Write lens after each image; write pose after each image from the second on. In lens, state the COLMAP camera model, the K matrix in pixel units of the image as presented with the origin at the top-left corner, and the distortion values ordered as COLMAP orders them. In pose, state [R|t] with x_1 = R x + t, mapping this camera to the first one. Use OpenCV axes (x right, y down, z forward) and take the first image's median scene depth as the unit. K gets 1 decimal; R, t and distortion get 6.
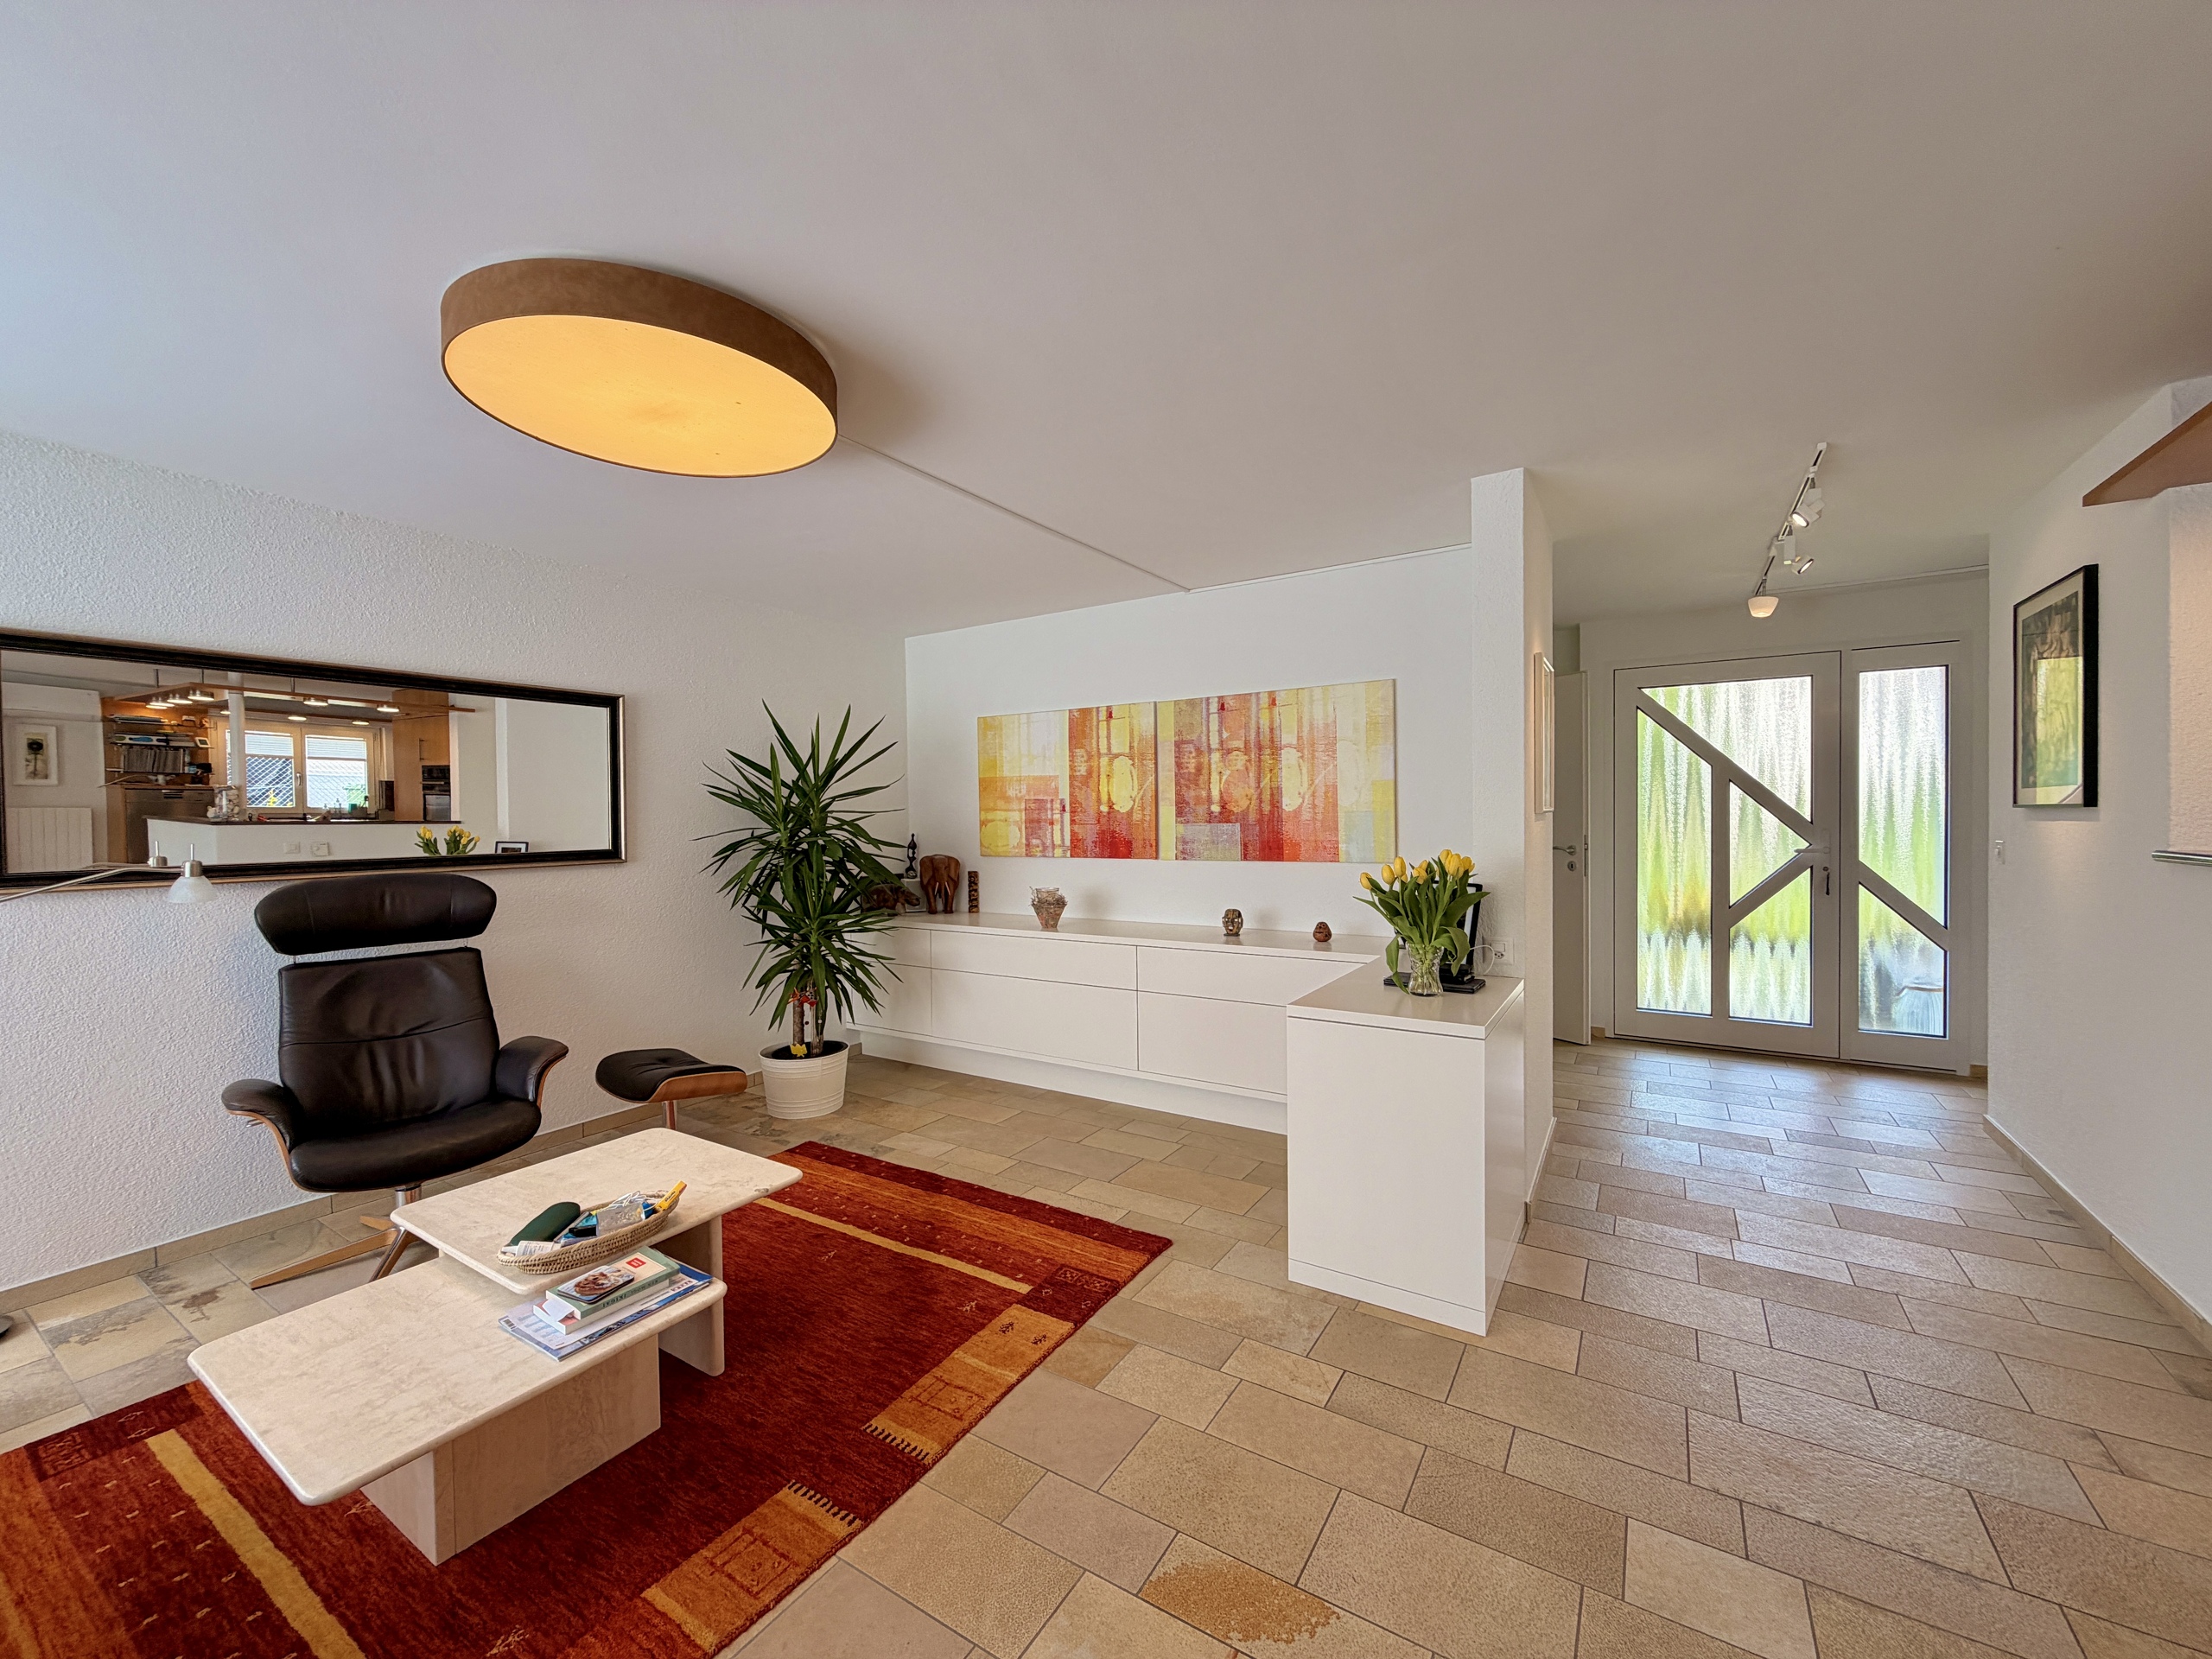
lens RADIAL K [[880.1, 0, 1098.2], [0, 880.1, 831.3], [0, 0, 1]] dist [0.002165, 0.000247]
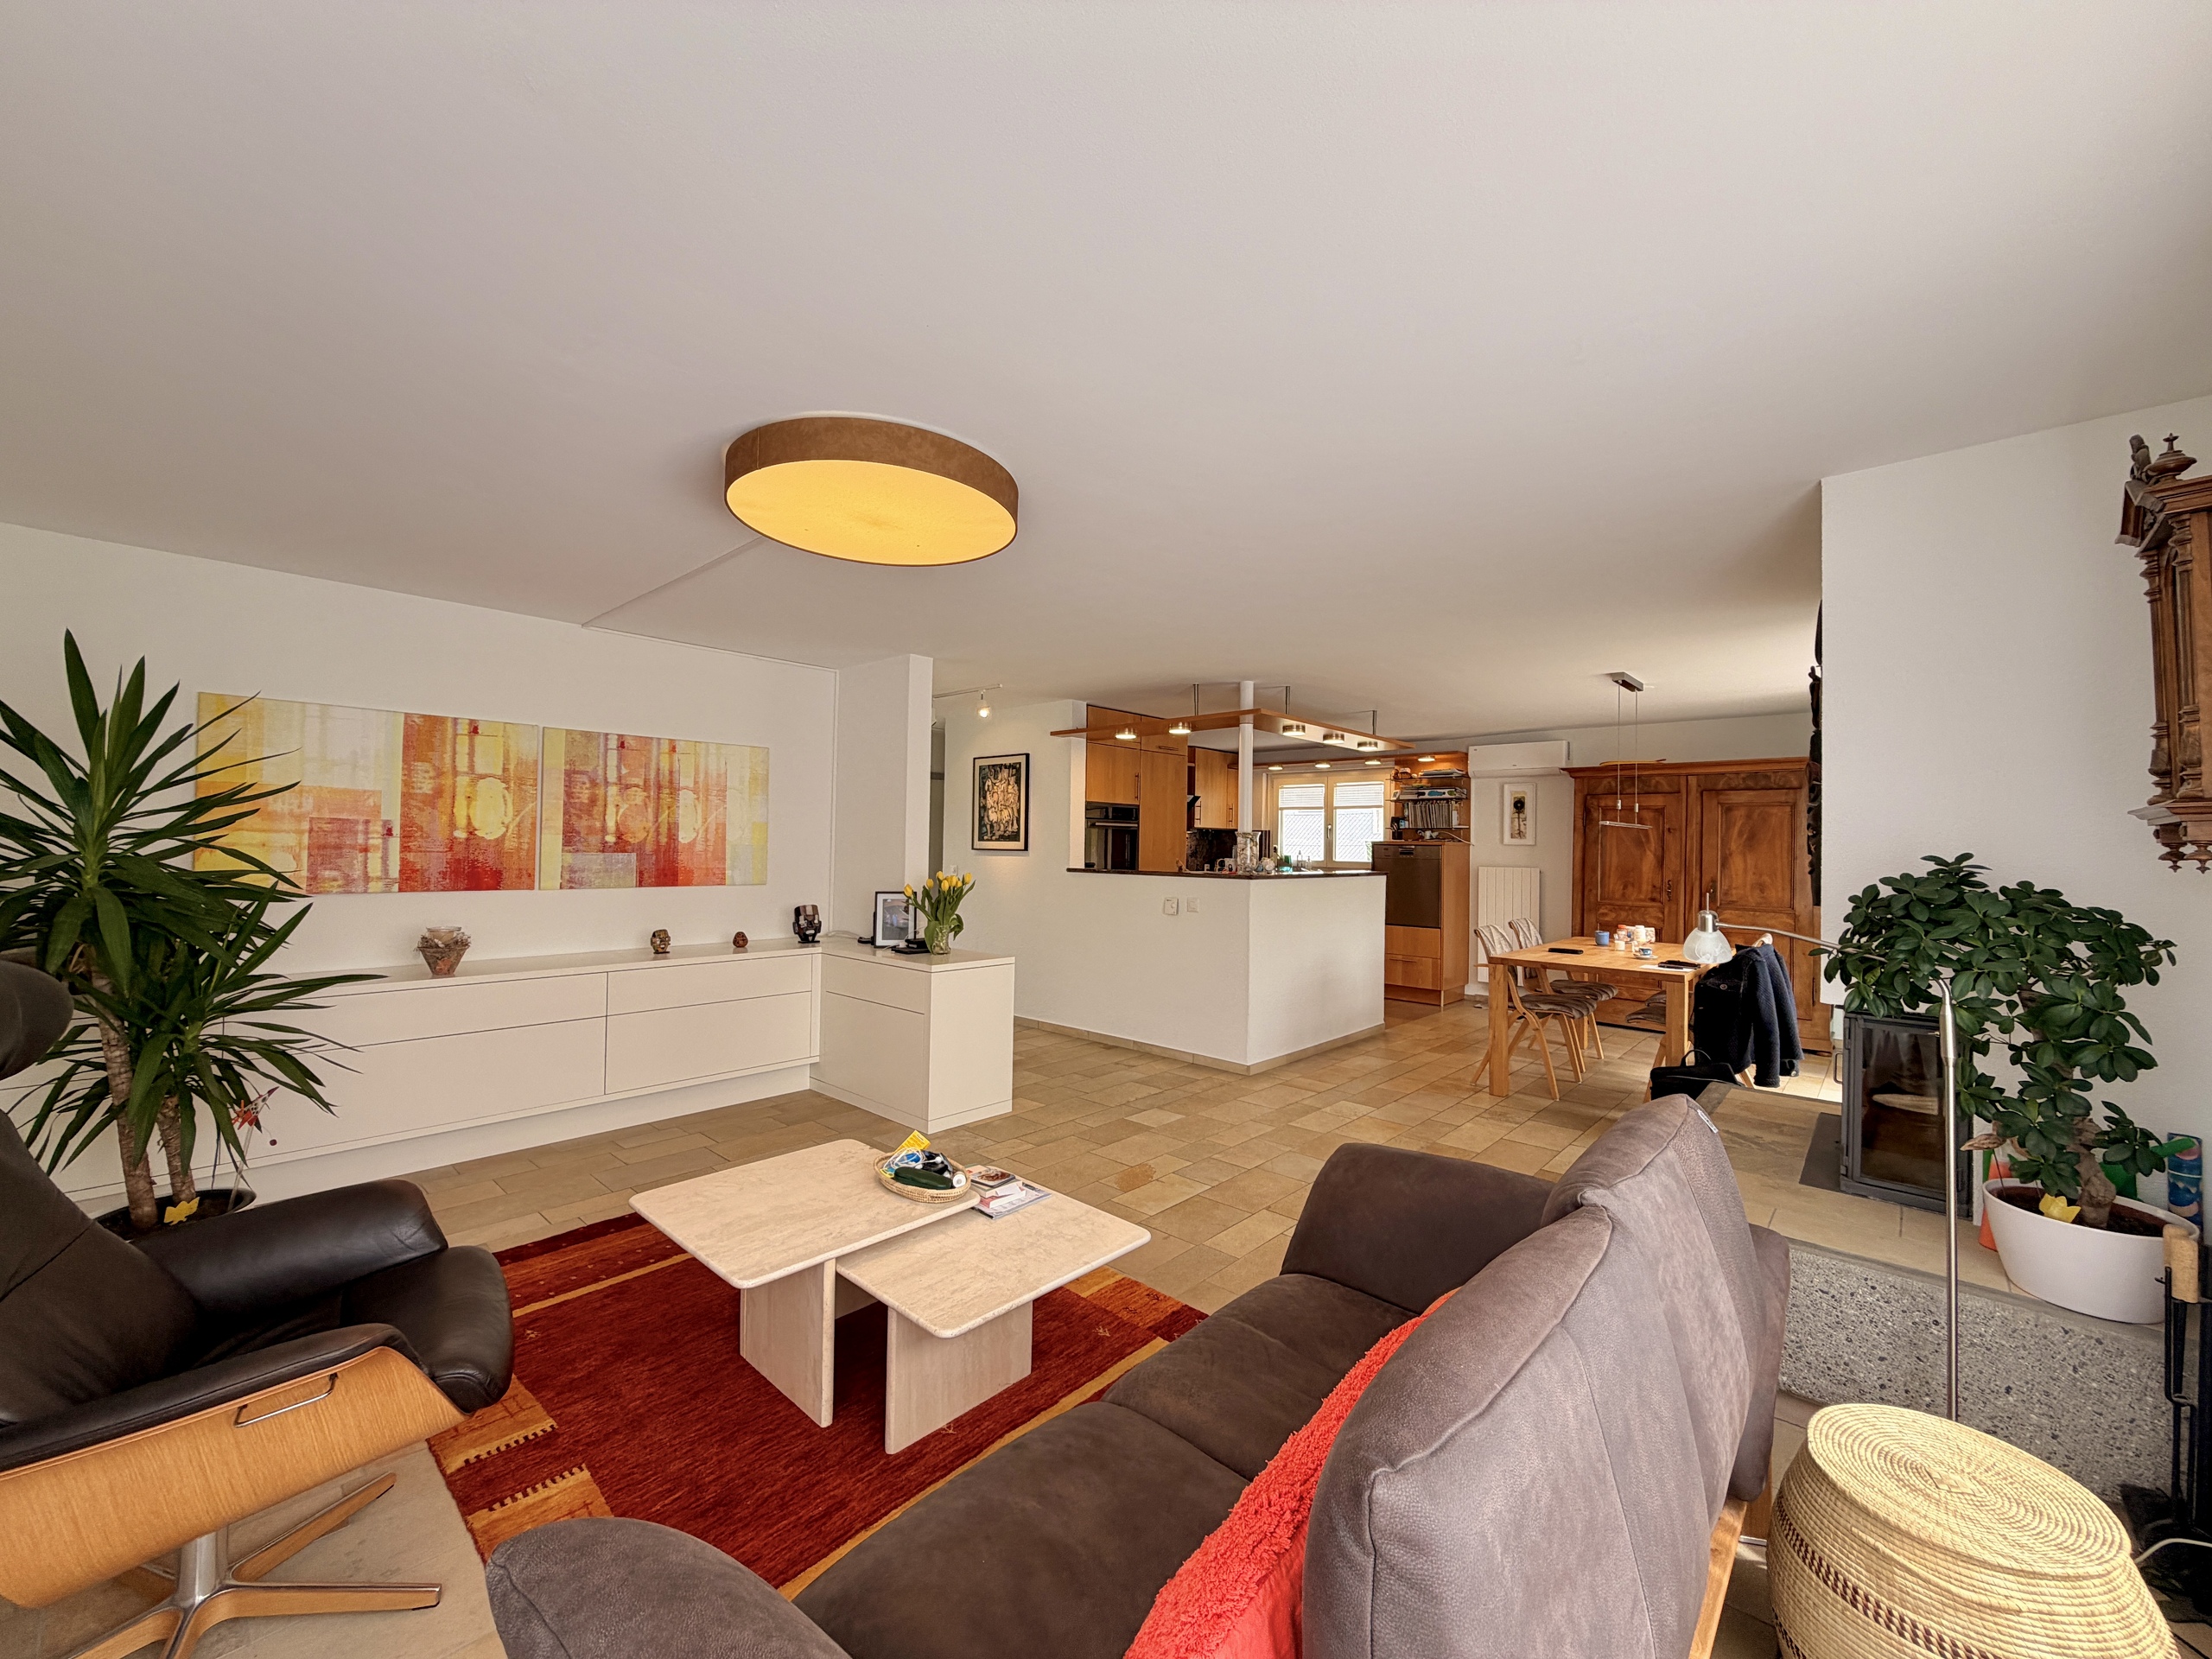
lens RADIAL K [[880.1, 0, 1098.2], [0, 880.1, 831.3], [0, 0, 1]] dist [0.002165, 0.000247]
pose [[0.175120, 0.032277, 0.984018, -0.789721], [-0.002356, 0.999473, -0.032364, -0.002020], [-0.984544, 0.003350, 0.175104, 0.231095]]
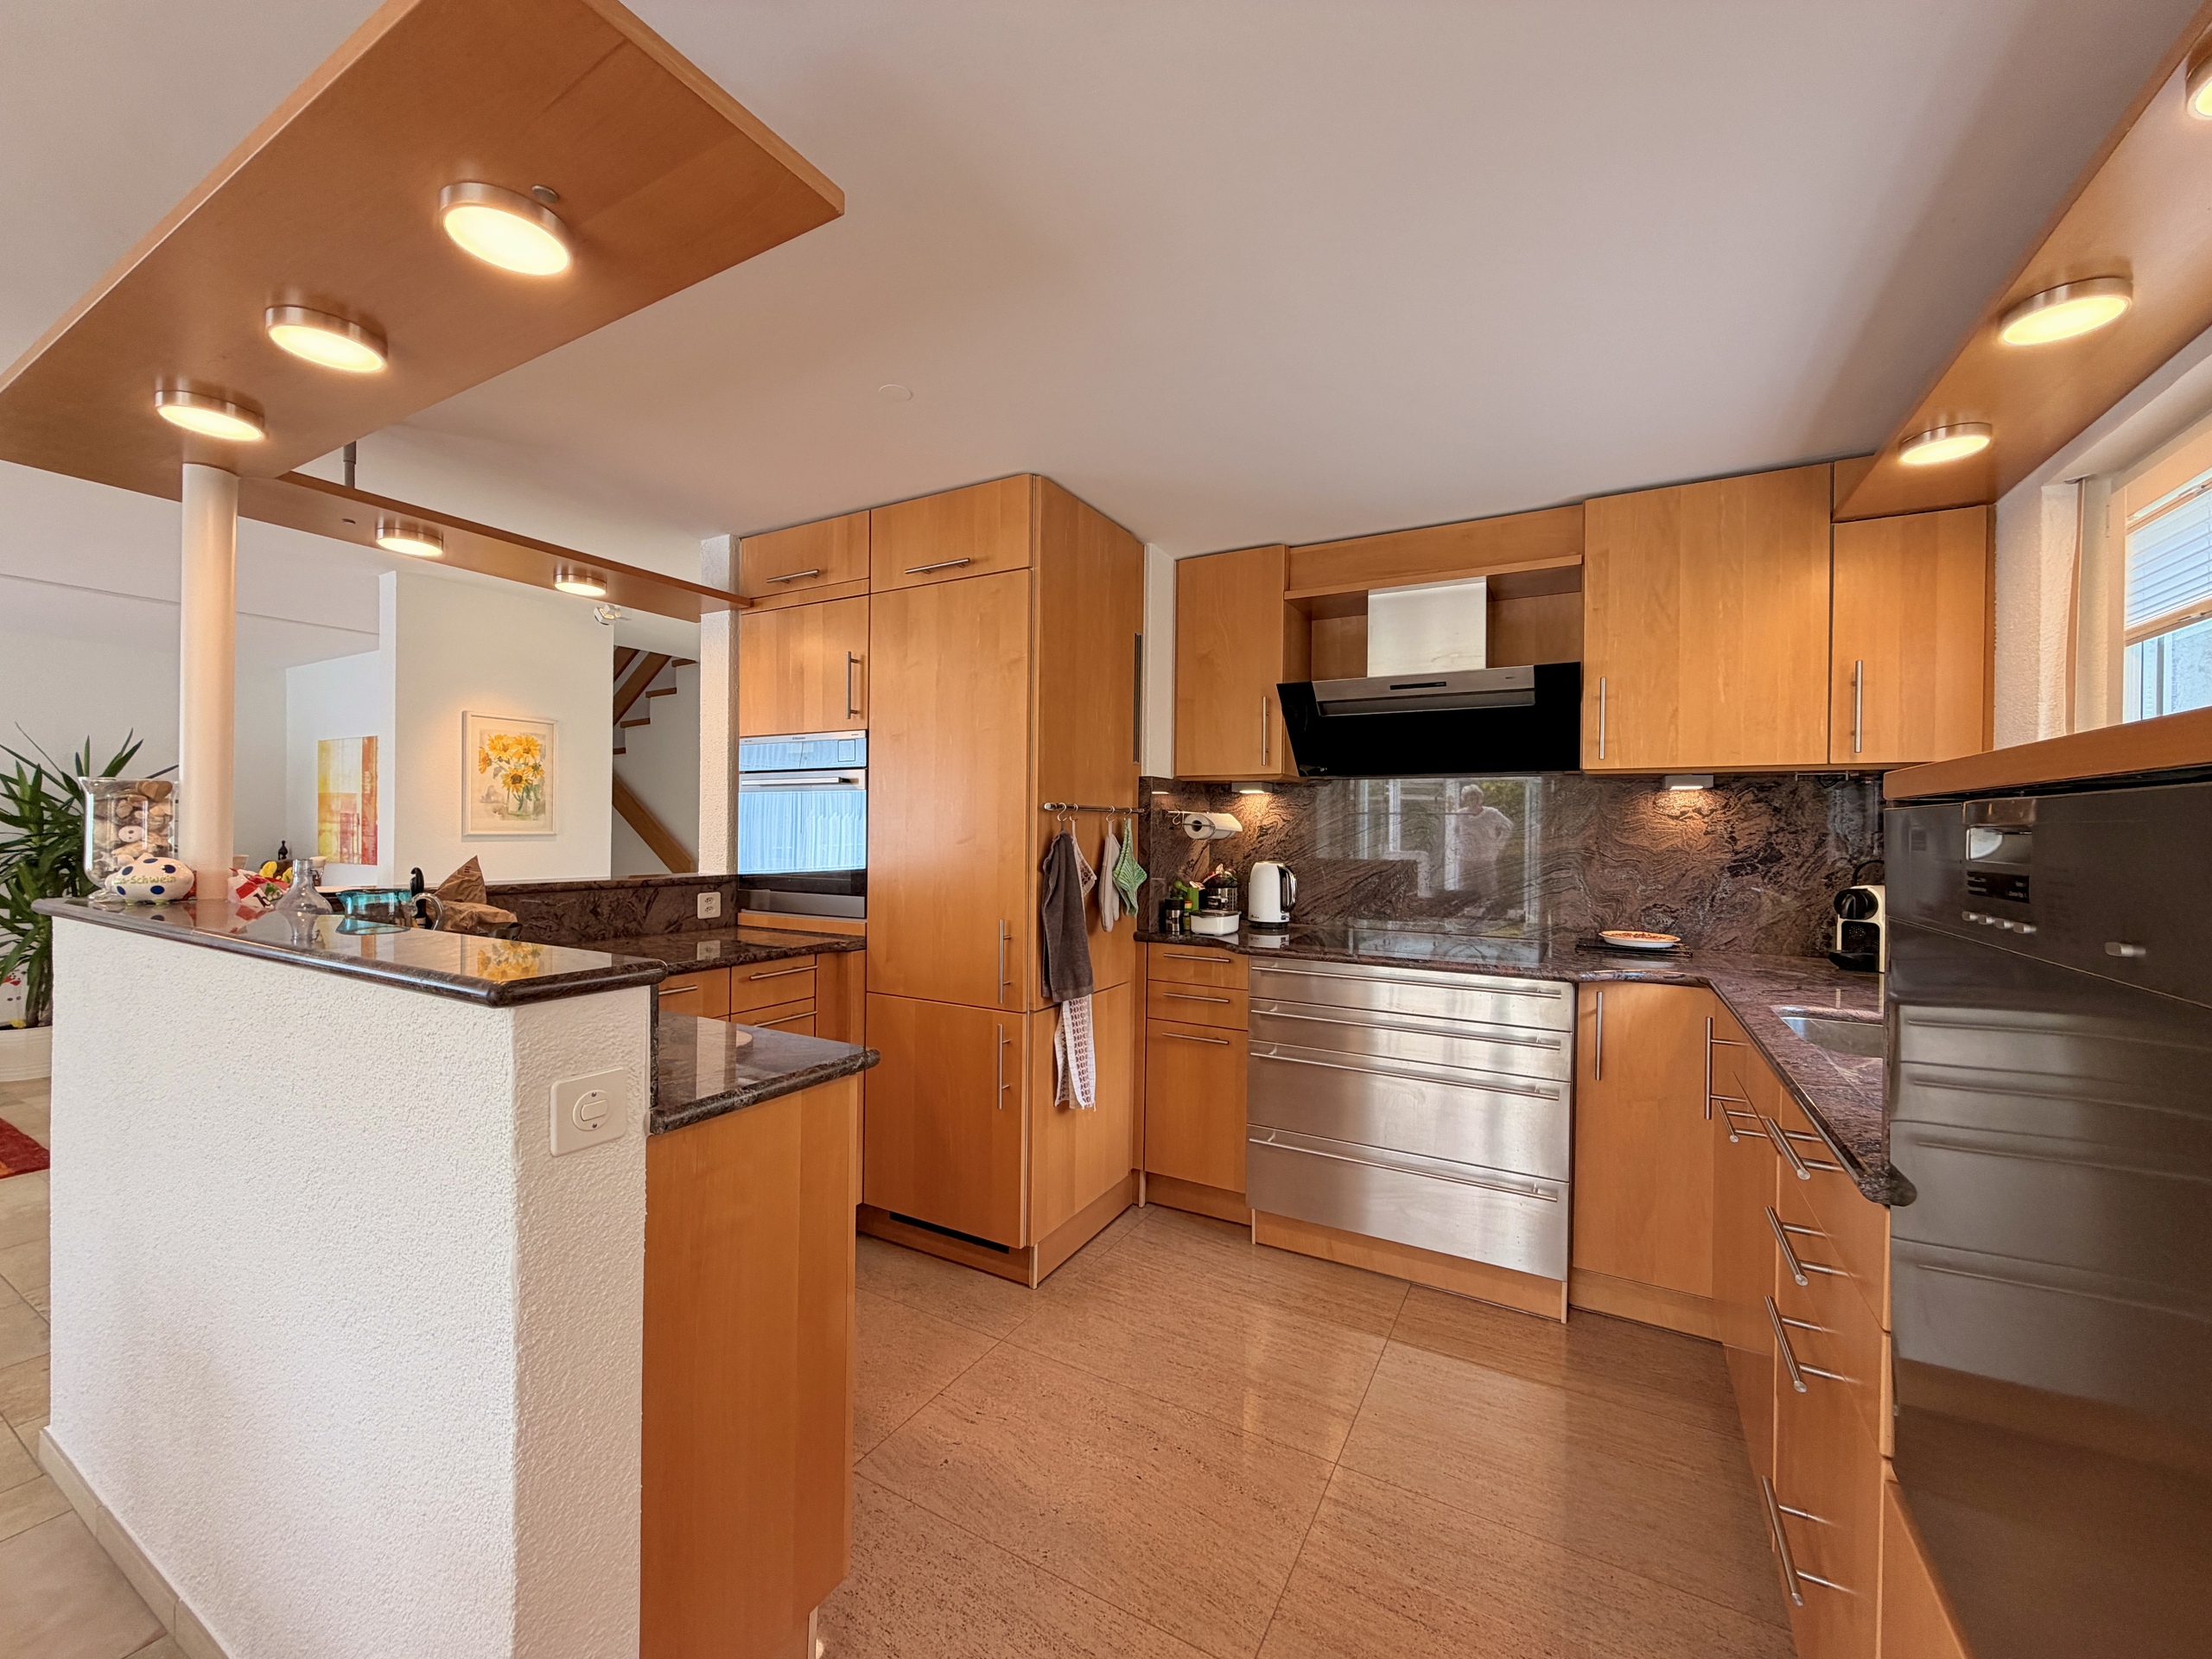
lens RADIAL K [[880.1, 0, 1098.2], [0, 880.1, 831.3], [0, 0, 1]] dist [0.002165, 0.000247]
pose [[0.998732, 0.023606, 0.044457, 0.961053], [-0.022963, 0.999625, -0.014915, -0.020449], [-0.044792, 0.013876, 0.998900, -0.222227]]
